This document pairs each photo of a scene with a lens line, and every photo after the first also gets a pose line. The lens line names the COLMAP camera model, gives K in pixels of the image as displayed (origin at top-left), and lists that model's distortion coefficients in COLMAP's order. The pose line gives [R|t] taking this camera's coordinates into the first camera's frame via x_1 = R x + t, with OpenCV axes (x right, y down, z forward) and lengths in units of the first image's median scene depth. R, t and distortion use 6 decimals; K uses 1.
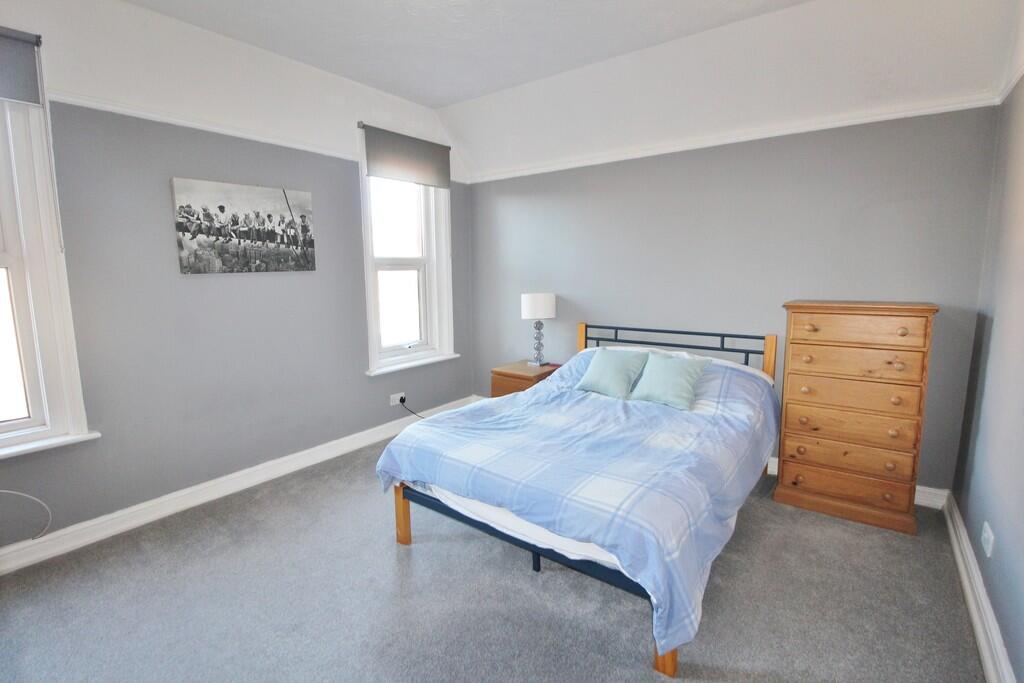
lens RADIAL K [[478.9, 0, 506.7], [0, 478.9, 334.6], [0, 0, 1]] dist [-0.014141, -0.001429]
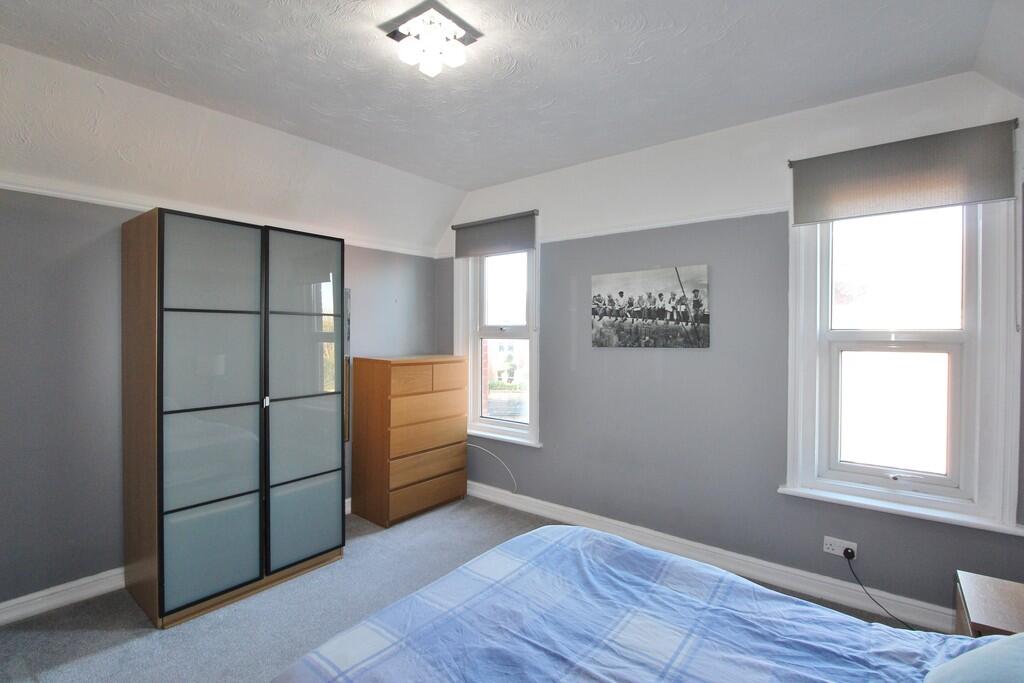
lens RADIAL K [[478.9, 0, 506.7], [0, 478.9, 339.3], [0, 0, 1]] dist [-0.014141, -0.001429]
pose [[-0.040129, 0.021387, -0.998966, 0.576735], [-0.141421, 0.989585, 0.026867, -0.134102], [0.989136, 0.142353, -0.036686, 0.724473]]
